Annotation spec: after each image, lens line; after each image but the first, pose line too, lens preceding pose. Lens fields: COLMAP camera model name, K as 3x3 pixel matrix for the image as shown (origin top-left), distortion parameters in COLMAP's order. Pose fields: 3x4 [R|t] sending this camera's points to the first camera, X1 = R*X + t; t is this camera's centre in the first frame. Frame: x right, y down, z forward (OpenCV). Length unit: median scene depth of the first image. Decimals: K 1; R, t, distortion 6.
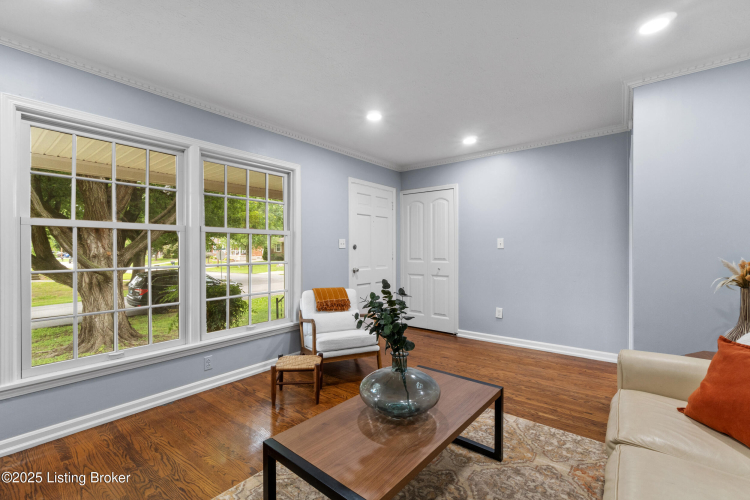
lens RADIAL K [[327.4, 0, 372.2], [0, 327.4, 258.9], [0, 0, 1]] dist [-0.002572, -0.001148]
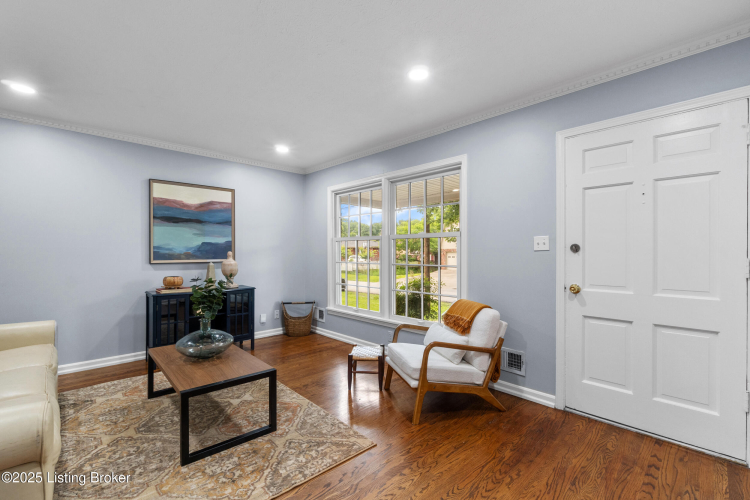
lens RADIAL K [[340.2, 0, 375.0], [0, 340.2, 250.0], [0, 0, 1]] dist [0.019047, -0.000337]
pose [[-0.136669, 0.003053, -0.990612, 0.810353], [-0.027169, 0.999608, 0.006829, -0.038218], [0.990244, 0.027847, -0.136533, 1.021994]]
